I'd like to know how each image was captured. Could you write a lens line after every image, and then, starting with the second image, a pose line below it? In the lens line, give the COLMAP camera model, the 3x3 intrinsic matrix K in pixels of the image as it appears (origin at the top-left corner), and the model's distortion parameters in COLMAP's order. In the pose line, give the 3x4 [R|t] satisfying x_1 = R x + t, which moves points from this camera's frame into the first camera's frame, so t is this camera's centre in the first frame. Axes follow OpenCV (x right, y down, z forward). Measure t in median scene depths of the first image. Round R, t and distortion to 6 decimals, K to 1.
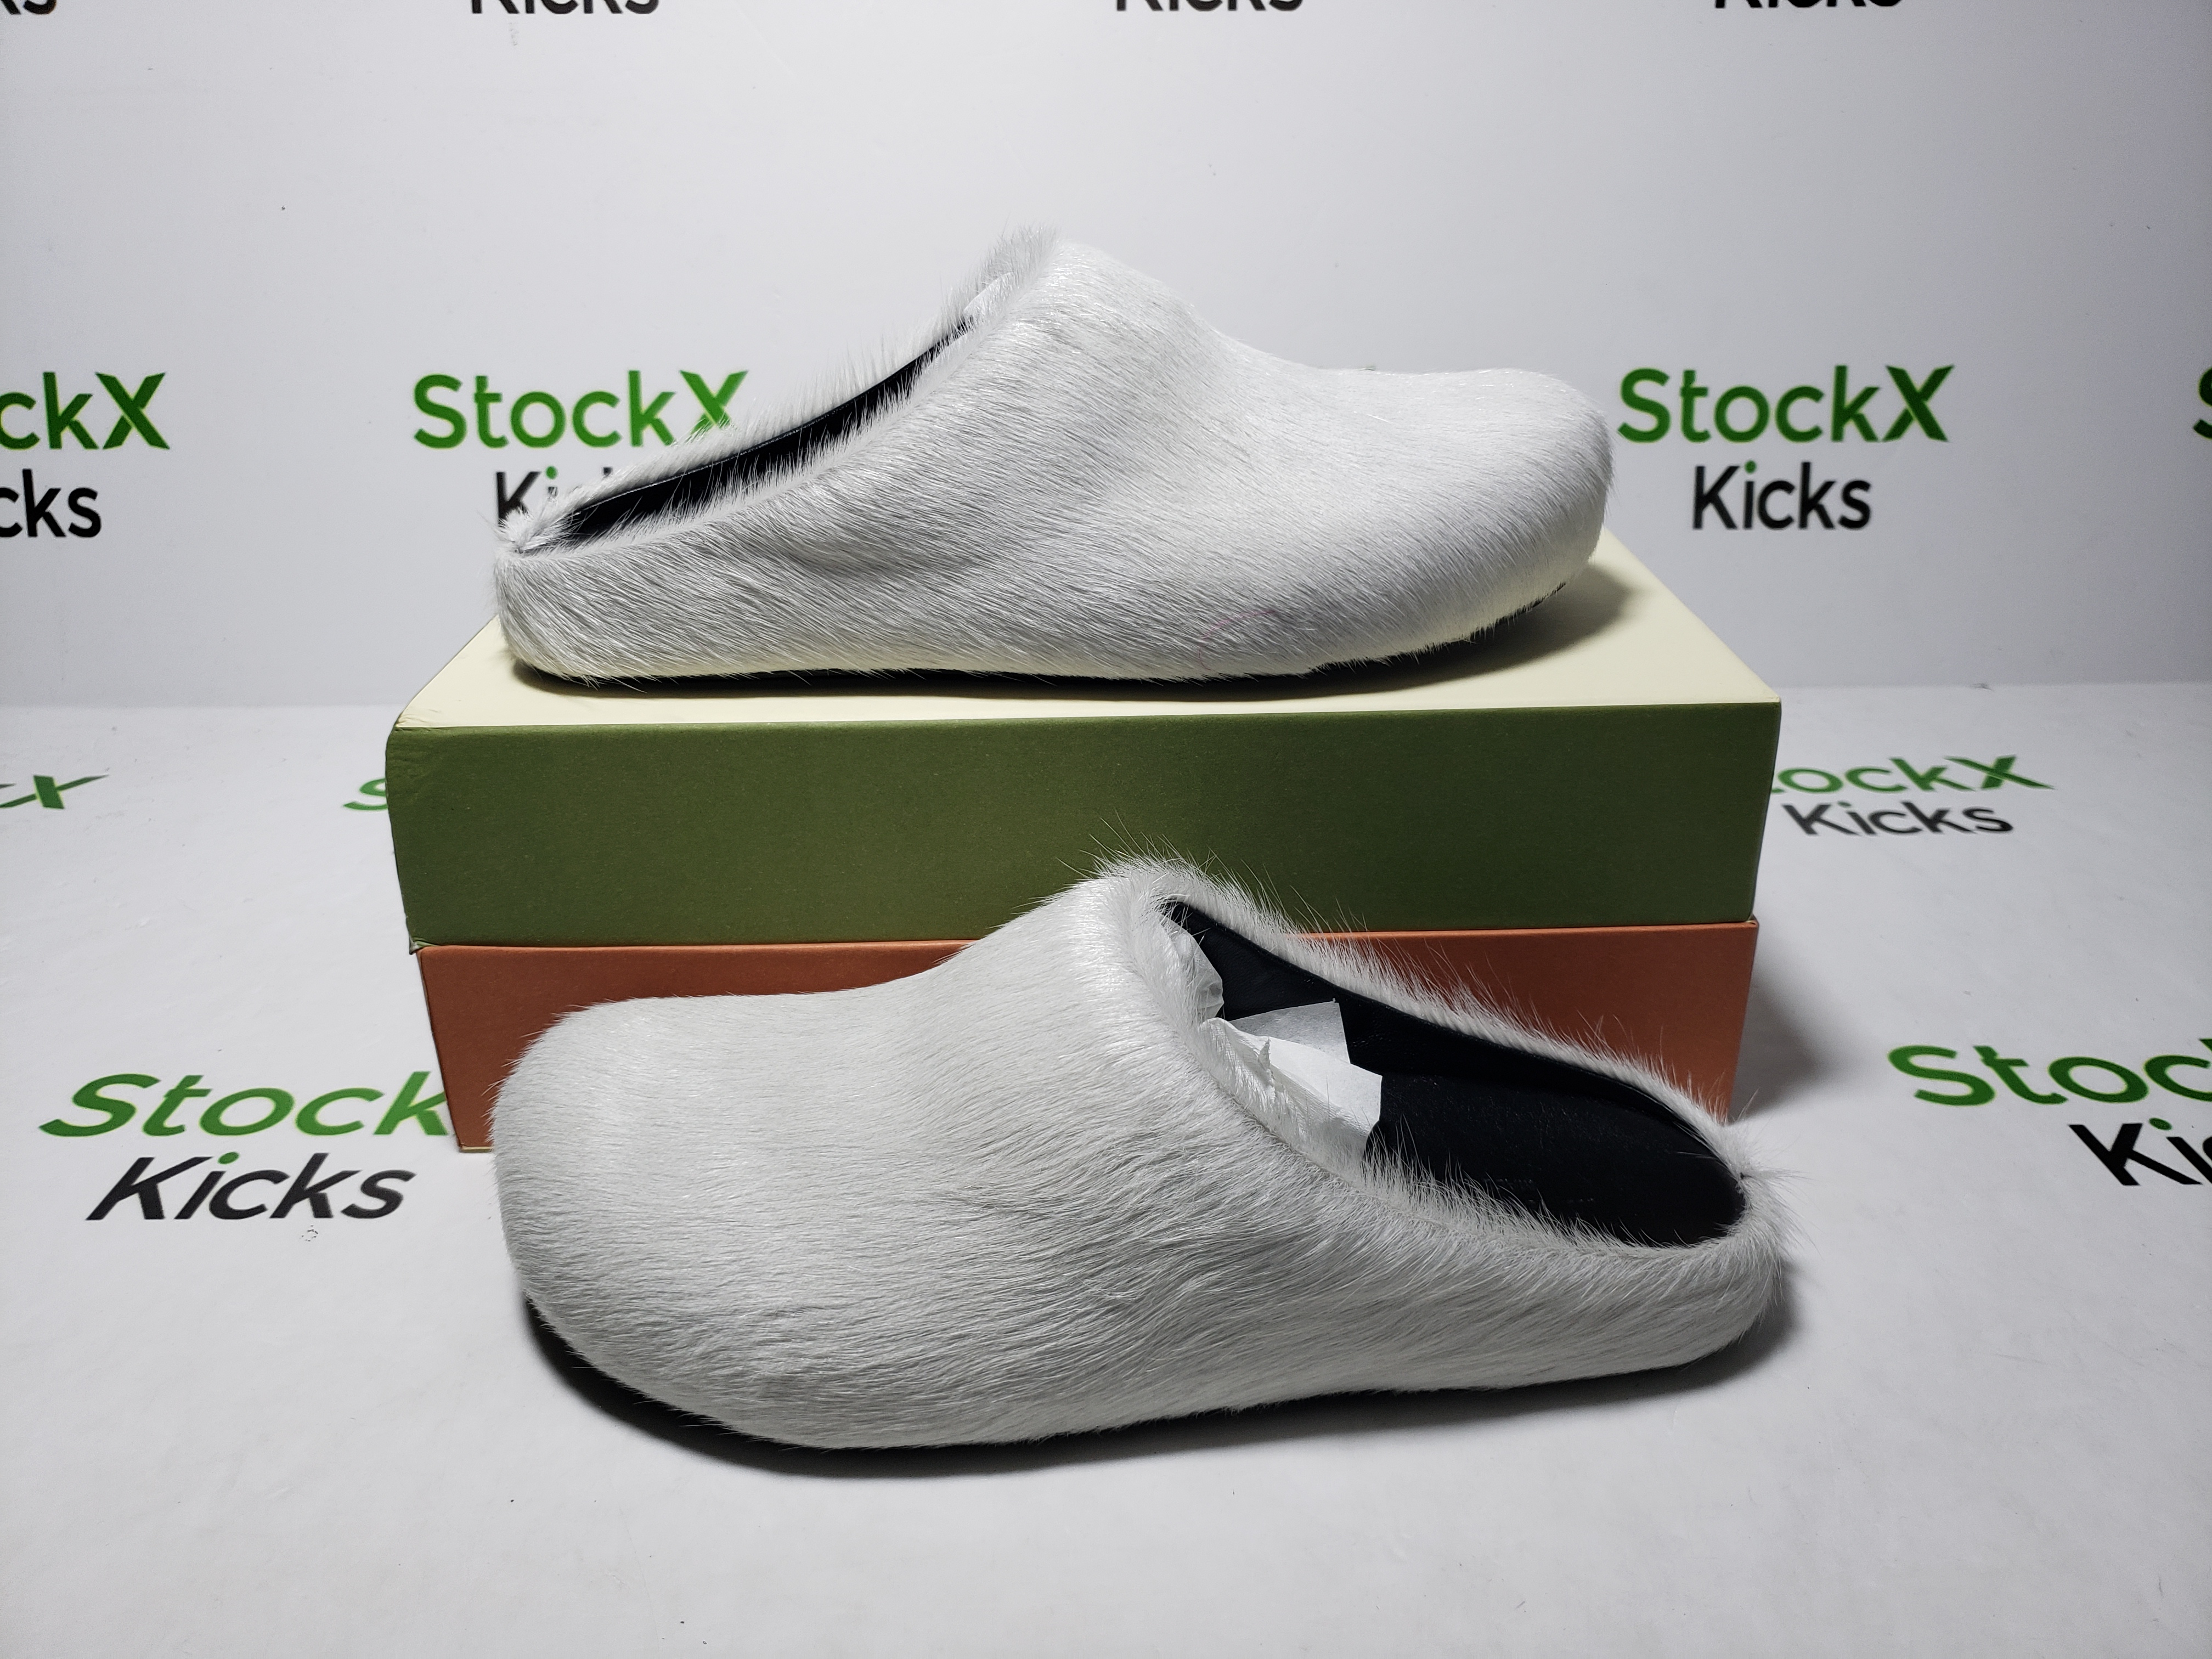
lens RADIAL K [[1695.6, 0, 1105.0], [0, 1695.6, 829.6], [0, 0, 1]] dist [-0.028959, 0.040544]
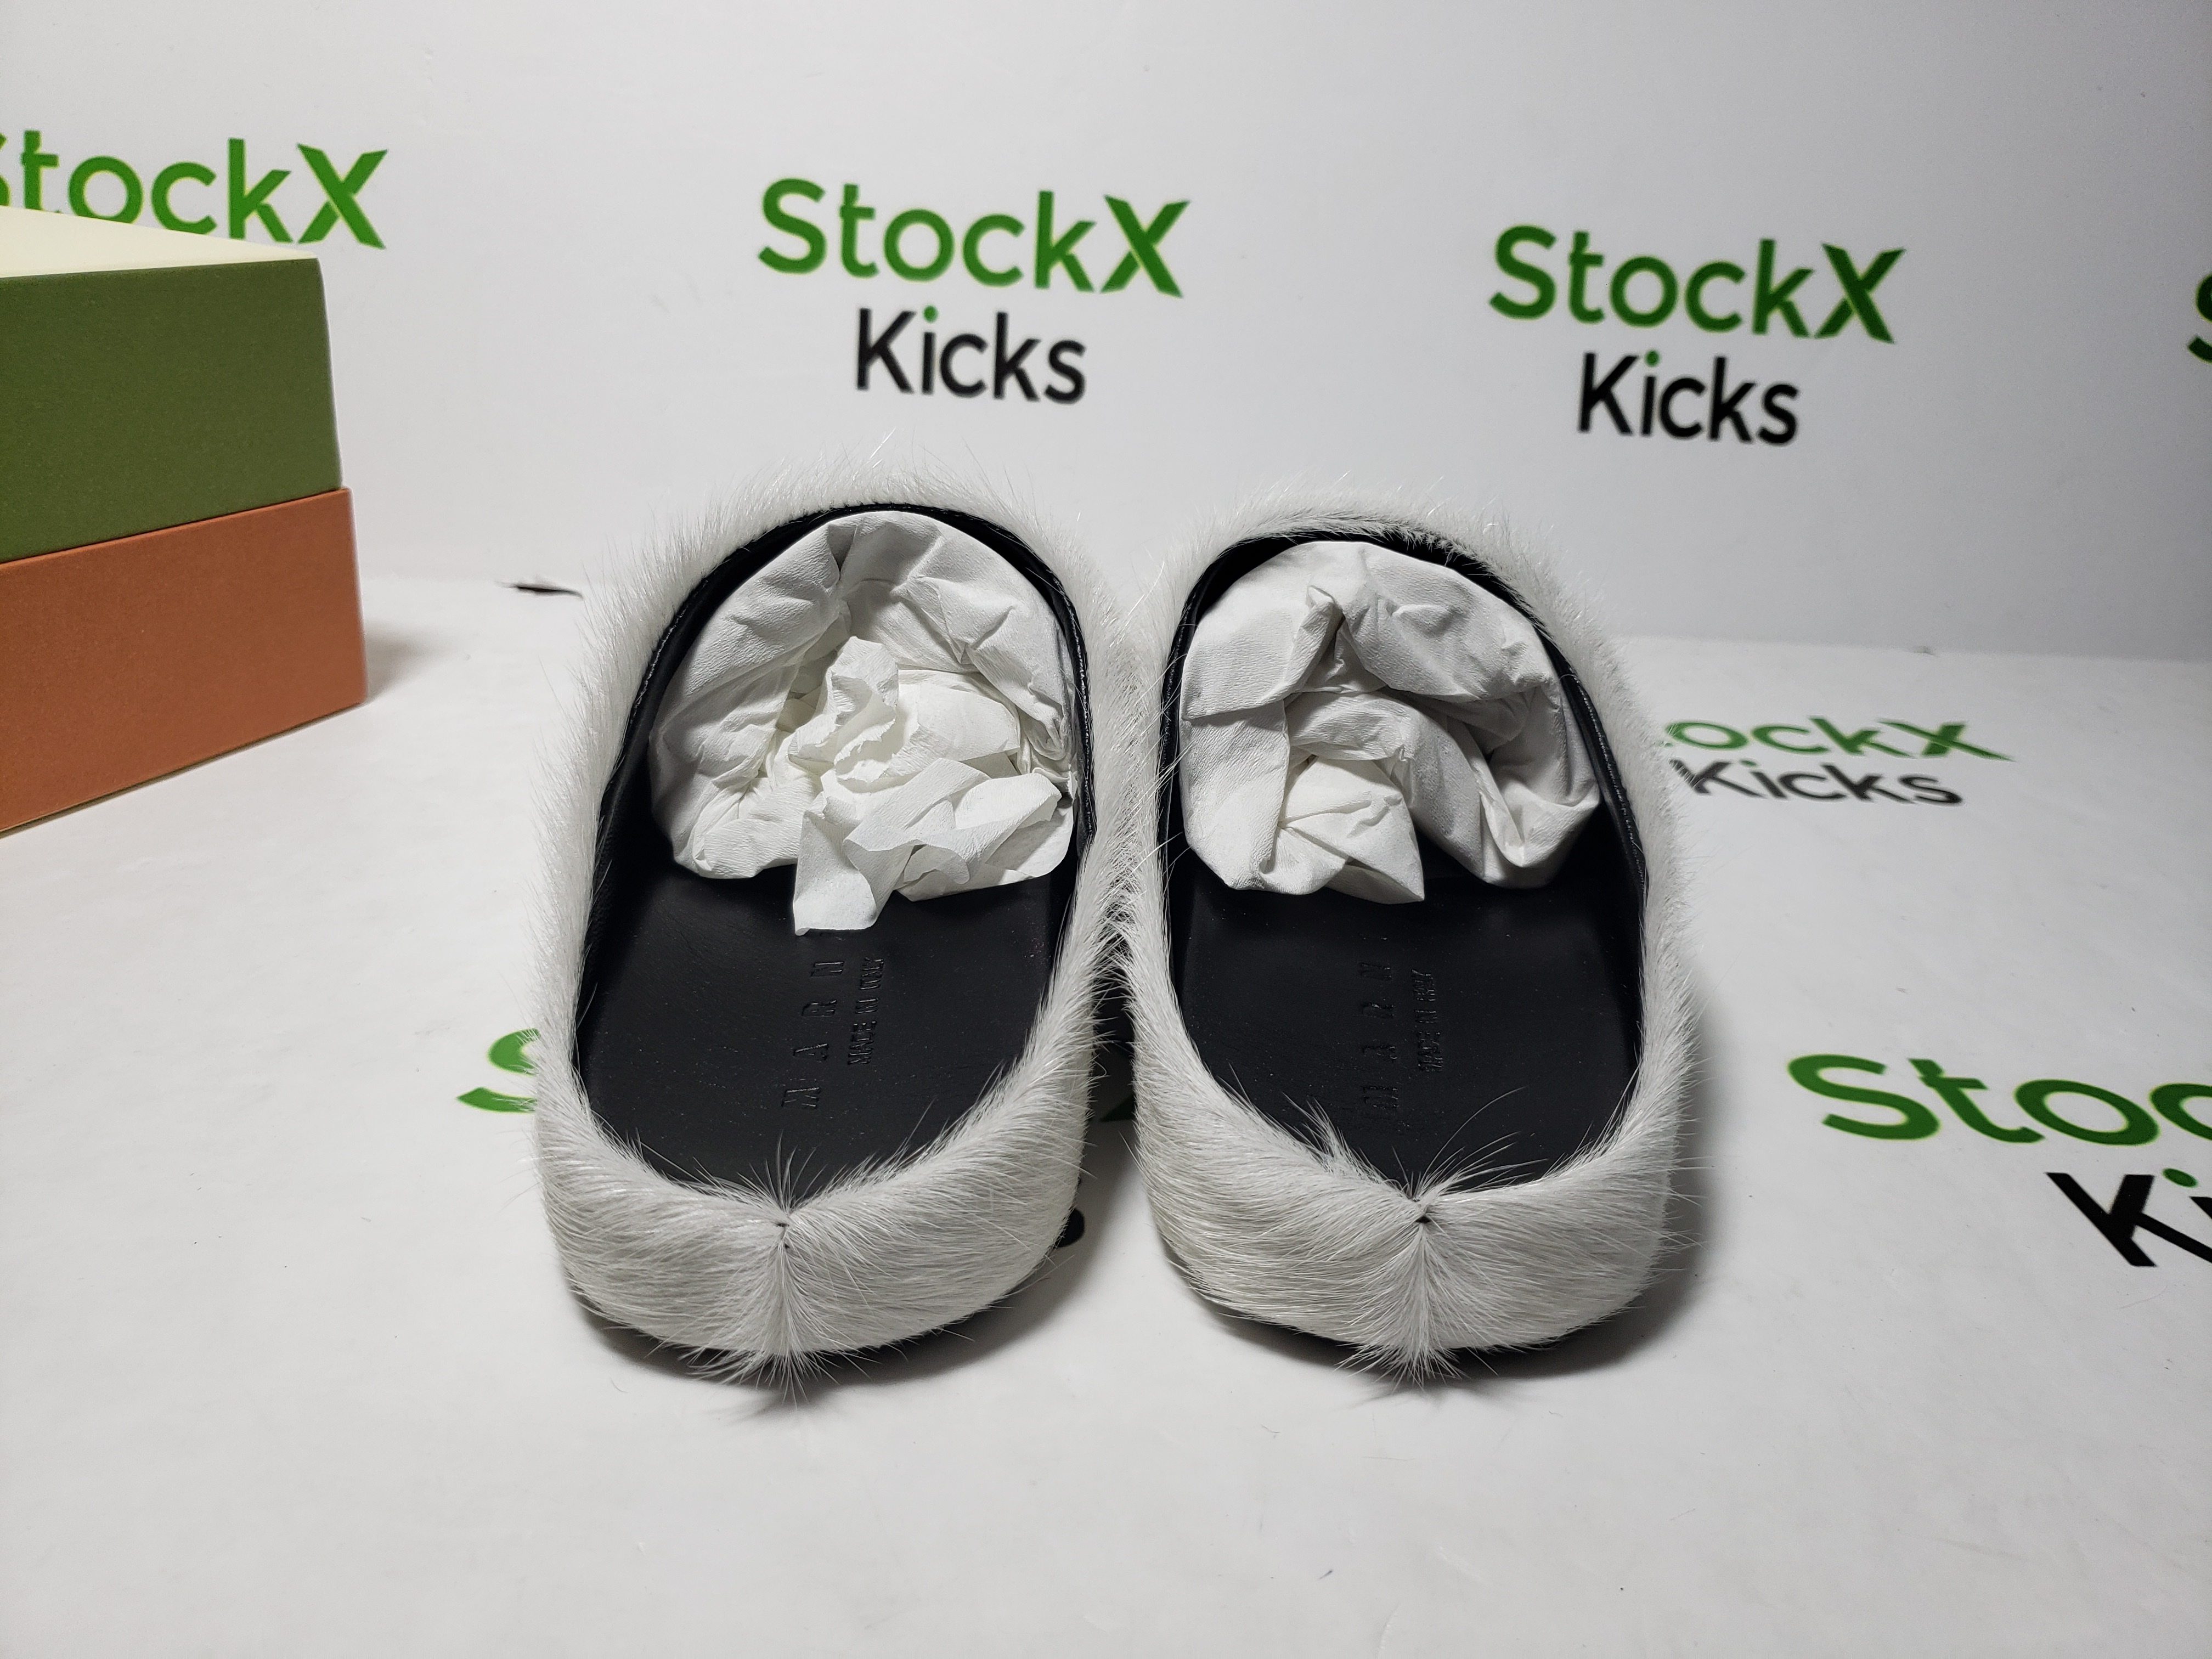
lens RADIAL K [[1695.6, 0, 1112.5], [0, 1695.6, 836.0], [0, 0, 1]] dist [-0.028959, 0.040544]
pose [[0.997833, 0.051470, 0.040990, 0.111801], [-0.050150, 0.998209, -0.032612, 0.054850], [-0.042595, 0.030486, 0.998627, 0.229851]]
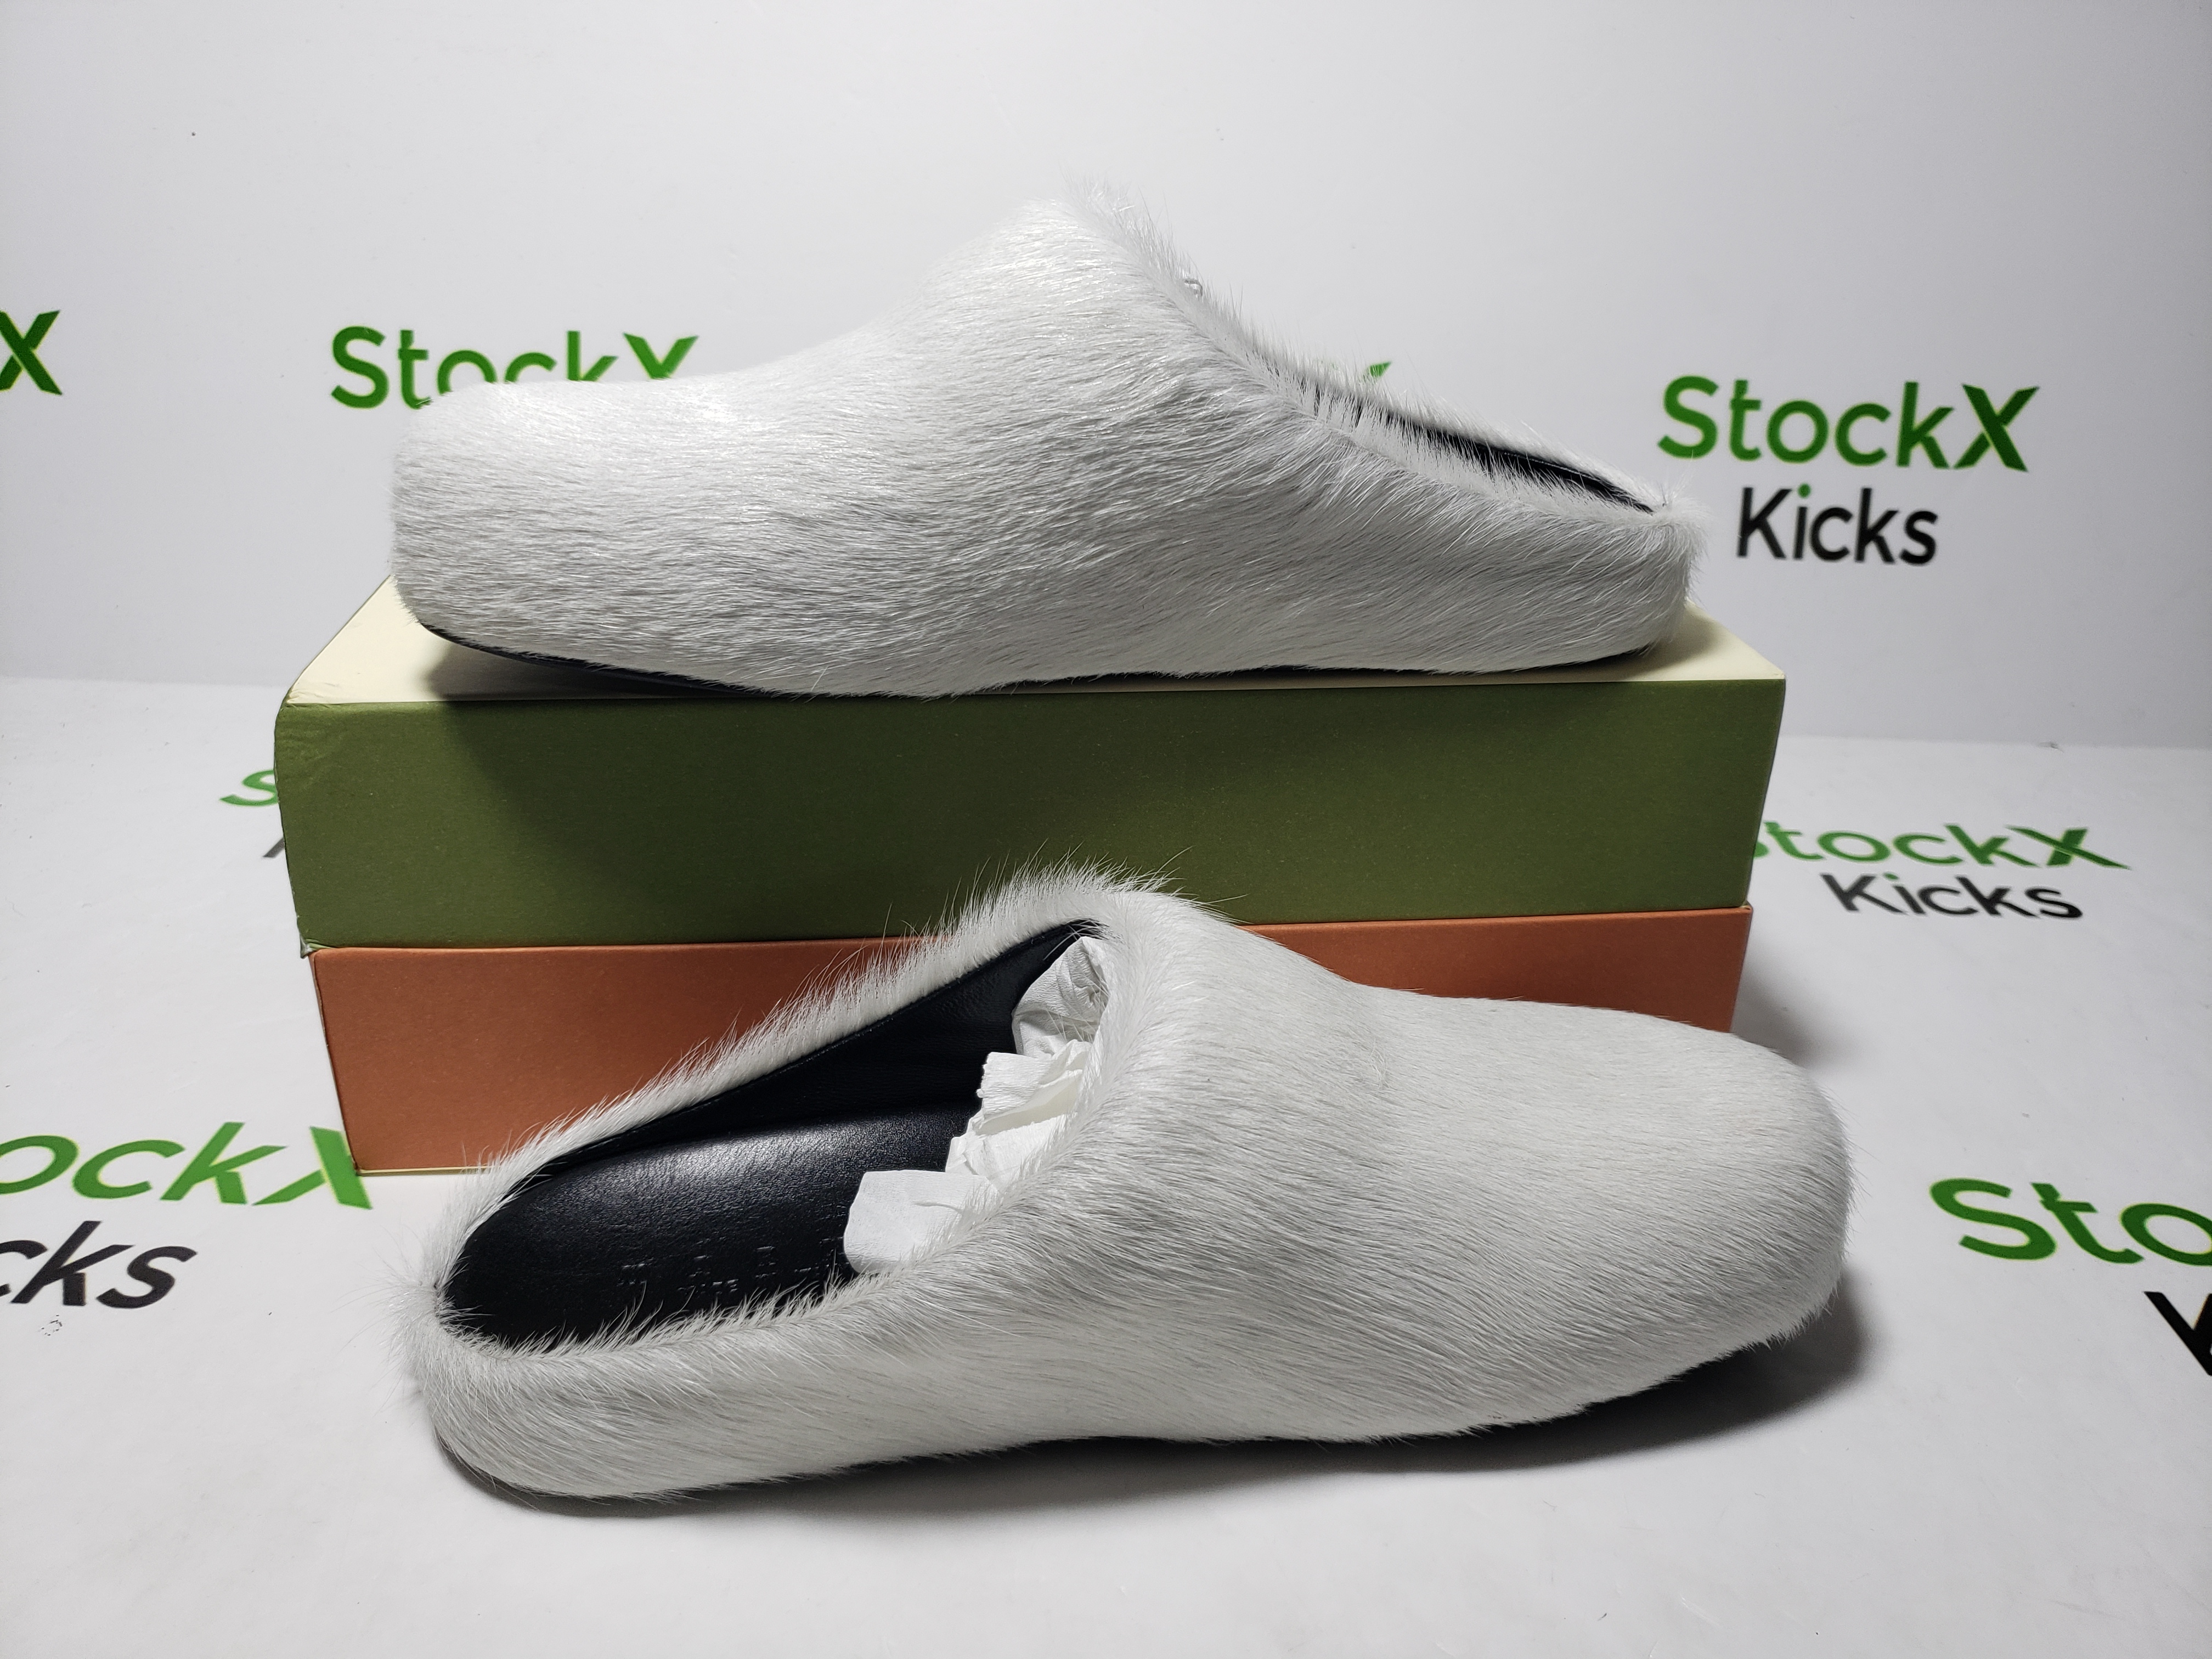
lens RADIAL K [[1695.6, 0, 1106.4], [0, 1695.6, 832.9], [0, 0, 1]] dist [-0.028959, 0.040544]
pose [[0.998723, 0.047211, -0.017966, 0.038358], [-0.047049, 0.998849, 0.009351, -0.025347], [0.018387, -0.008494, 0.999795, 0.099233]]
